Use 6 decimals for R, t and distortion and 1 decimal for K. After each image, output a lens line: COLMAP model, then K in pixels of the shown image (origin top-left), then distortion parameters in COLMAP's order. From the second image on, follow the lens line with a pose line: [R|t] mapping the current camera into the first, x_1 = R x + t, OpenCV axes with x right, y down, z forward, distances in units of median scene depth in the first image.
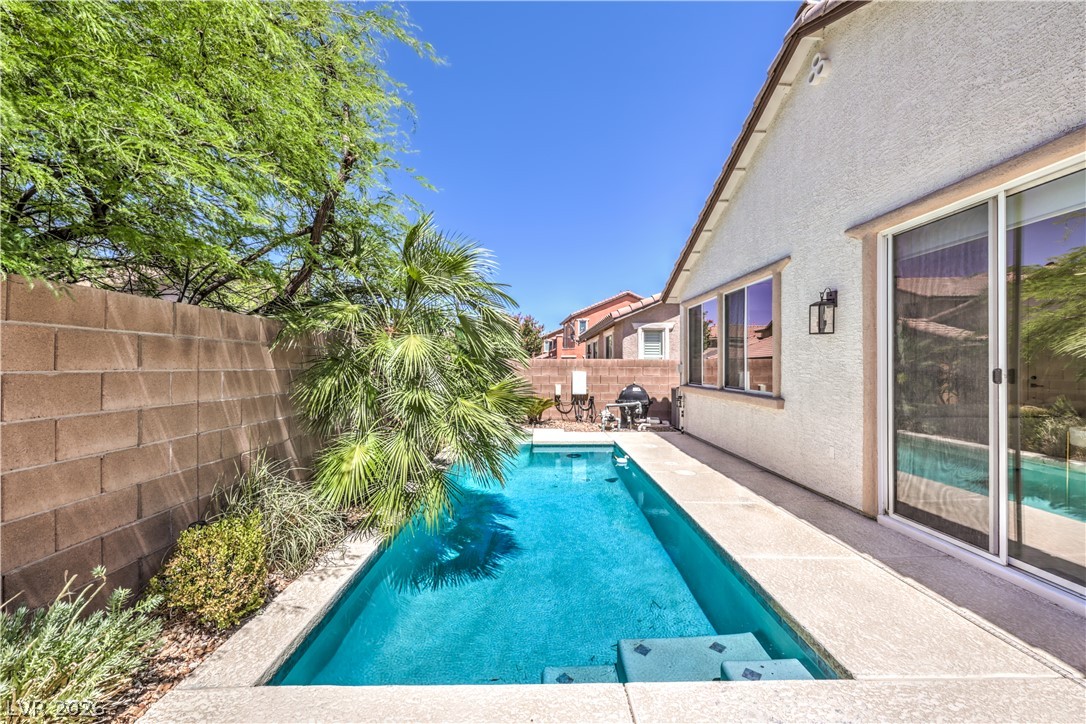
lens RADIAL K [[442.6, 0, 543.2], [0, 442.6, 365.2], [0, 0, 1]] dist [-0.001290, 0.000361]
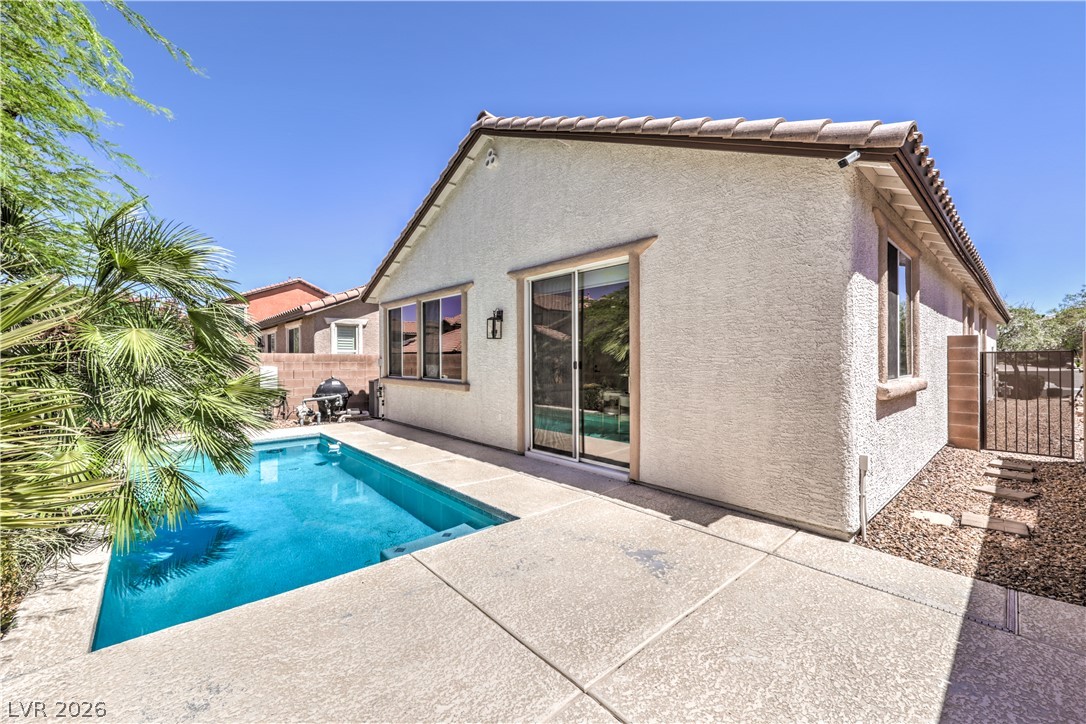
lens RADIAL K [[432.8, 0, 543.4], [0, 432.8, 359.7], [0, 0, 1]] dist [-0.000775, -0.000292]
pose [[0.760970, -0.003968, 0.648775, -0.147740], [0.003033, 0.999992, 0.002558, -0.002531], [-0.648781, 0.000022, 0.760976, -0.168679]]
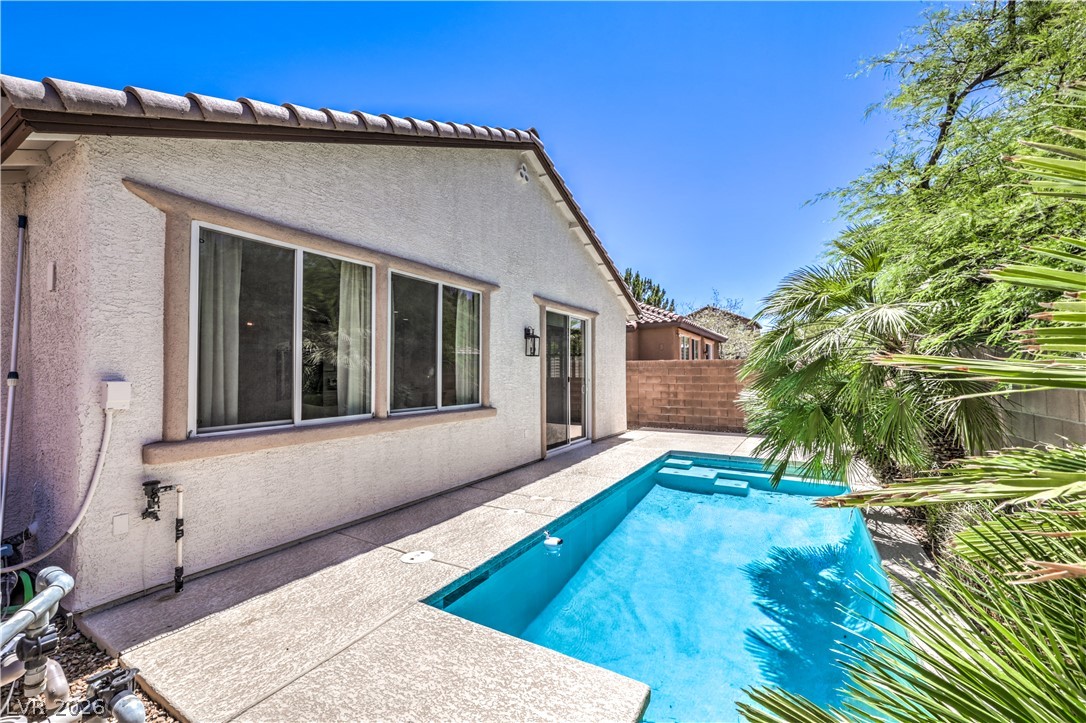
lens RADIAL K [[432.8, 0, 543.4], [0, 432.8, 359.2], [0, 0, 1]] dist [-0.000775, -0.000292]
pose [[-0.841738, 0.010984, 0.539774, -0.158881], [-0.002843, 0.999689, -0.024777, -0.017869], [-0.539878, -0.022390, -0.841445, 1.713999]]
